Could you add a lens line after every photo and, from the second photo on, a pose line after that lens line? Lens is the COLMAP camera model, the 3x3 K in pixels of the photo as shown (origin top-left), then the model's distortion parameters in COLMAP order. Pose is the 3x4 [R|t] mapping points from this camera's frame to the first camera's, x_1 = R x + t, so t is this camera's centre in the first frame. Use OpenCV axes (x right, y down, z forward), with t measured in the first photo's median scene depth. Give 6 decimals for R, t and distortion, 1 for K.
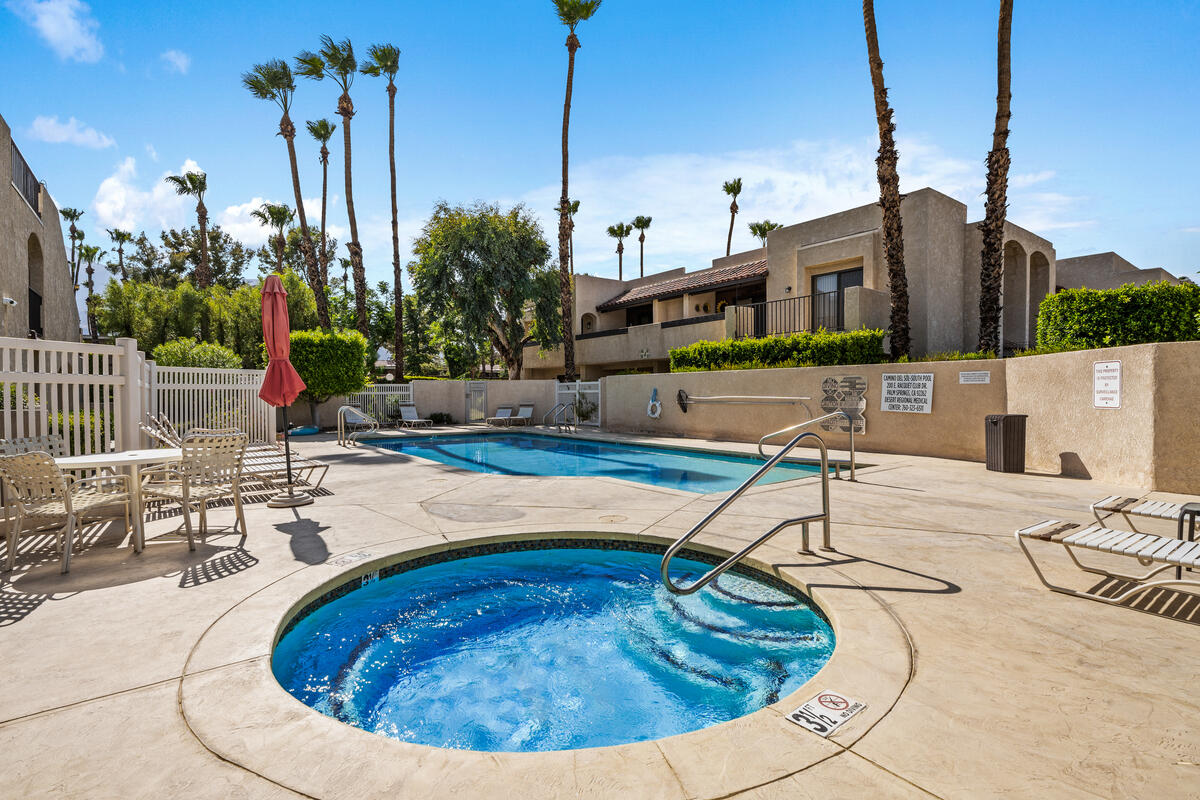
lens RADIAL K [[569.8, 0, 598.7], [0, 569.8, 404.4], [0, 0, 1]] dist [-0.002194, -0.000259]
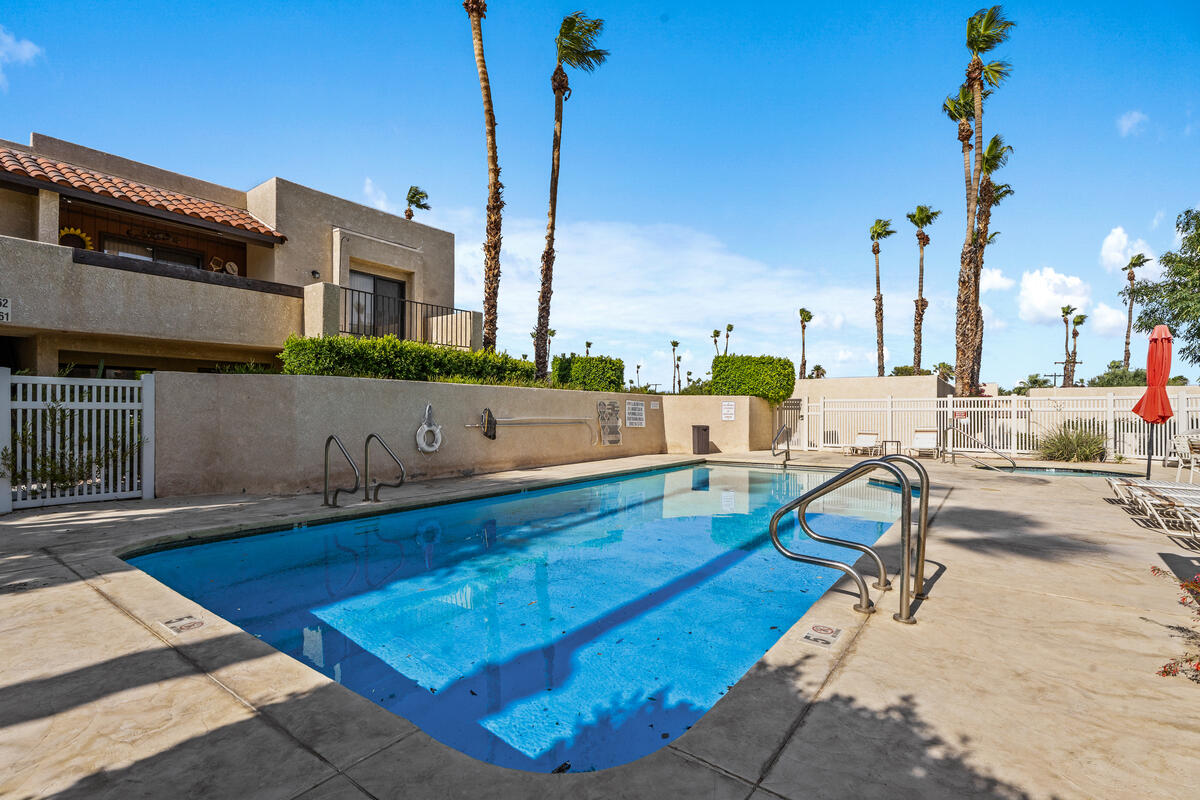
lens RADIAL K [[544.5, 0, 594.4], [0, 544.5, 405.1], [0, 0, 1]] dist [0.000093, -0.000414]
pose [[-0.268066, 0.008996, 0.963359, -0.689386], [0.009075, 0.999936, -0.006812, -0.029691], [-0.963358, 0.006917, -0.268130, 1.289841]]
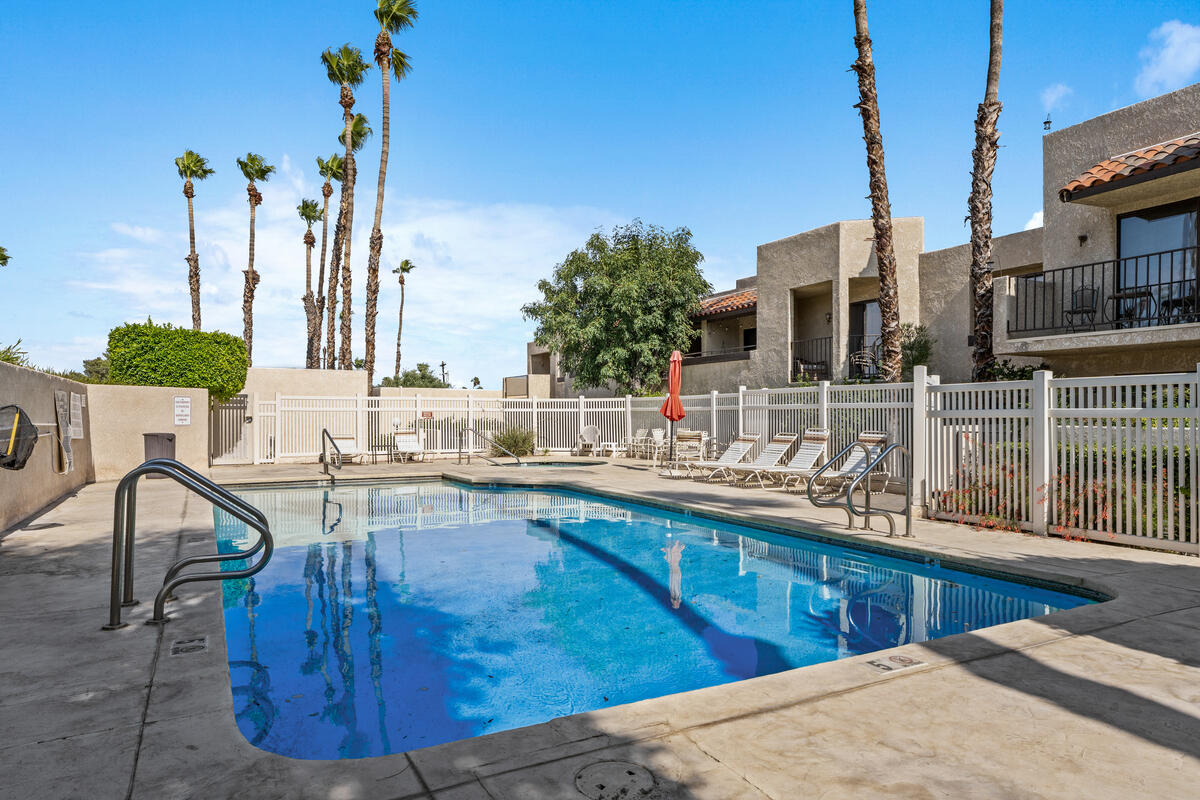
lens RADIAL K [[736.9, 0, 600.0], [0, 736.9, 400.0], [0, 0, 1]] dist [0.019642, -0.001399]
pose [[-0.986959, -0.002092, 0.160958, -0.341001], [-0.003156, 0.999975, -0.006354, -0.032910], [-0.160941, -0.006779, -0.986941, 1.697073]]
